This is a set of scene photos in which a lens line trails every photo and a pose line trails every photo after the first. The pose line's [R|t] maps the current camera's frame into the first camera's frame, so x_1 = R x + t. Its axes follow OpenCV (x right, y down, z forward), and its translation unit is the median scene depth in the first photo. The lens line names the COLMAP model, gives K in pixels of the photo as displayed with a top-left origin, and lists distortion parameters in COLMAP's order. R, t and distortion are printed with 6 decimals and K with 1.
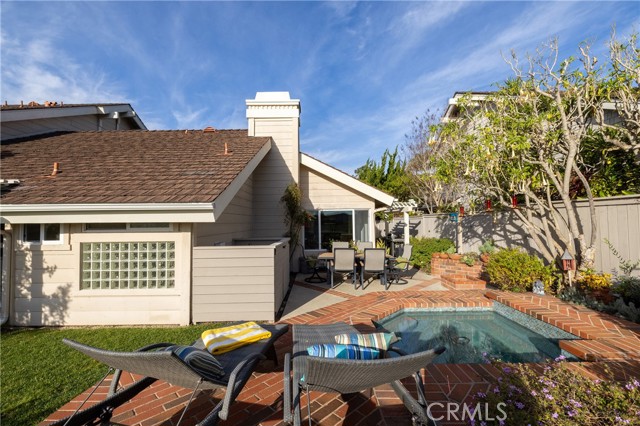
lens RADIAL K [[268.0, 0, 320.0], [0, 268.0, 213.0], [0, 0, 1]] dist [0.000217, 0.000243]
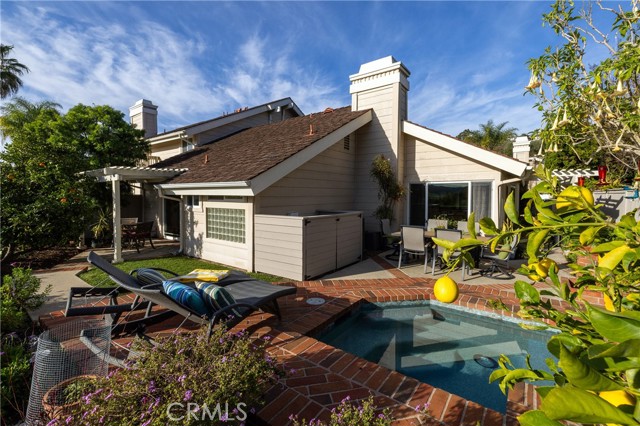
lens RADIAL K [[278.4, 0, 320.4], [0, 278.4, 203.9], [0, 0, 1]] dist [-0.000282, 0.000040]
pose [[0.800347, 0.033726, -0.598587, 0.377734], [0.009259, 0.997602, 0.068588, -0.009722], [0.599465, -0.060436, 0.798116, 0.067329]]
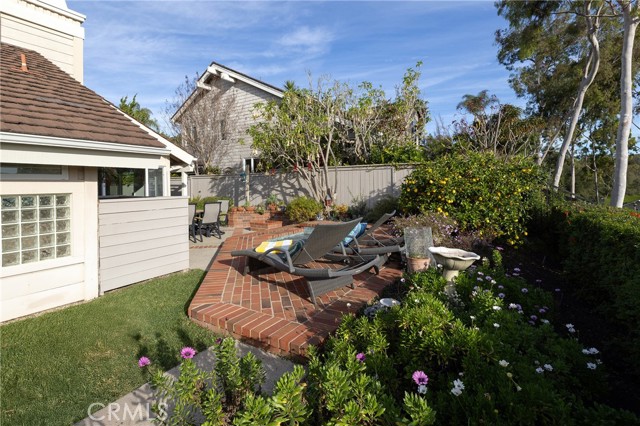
lens RADIAL K [[295.1, 0, 322.2], [0, 295.1, 187.6], [0, 0, 1]] dist [0.000023, -0.000027]
pose [[0.538051, -0.004521, 0.842900, -0.534009], [-0.019679, 0.999646, 0.017923, 0.038898], [-0.842683, -0.026231, 0.537771, -0.017337]]
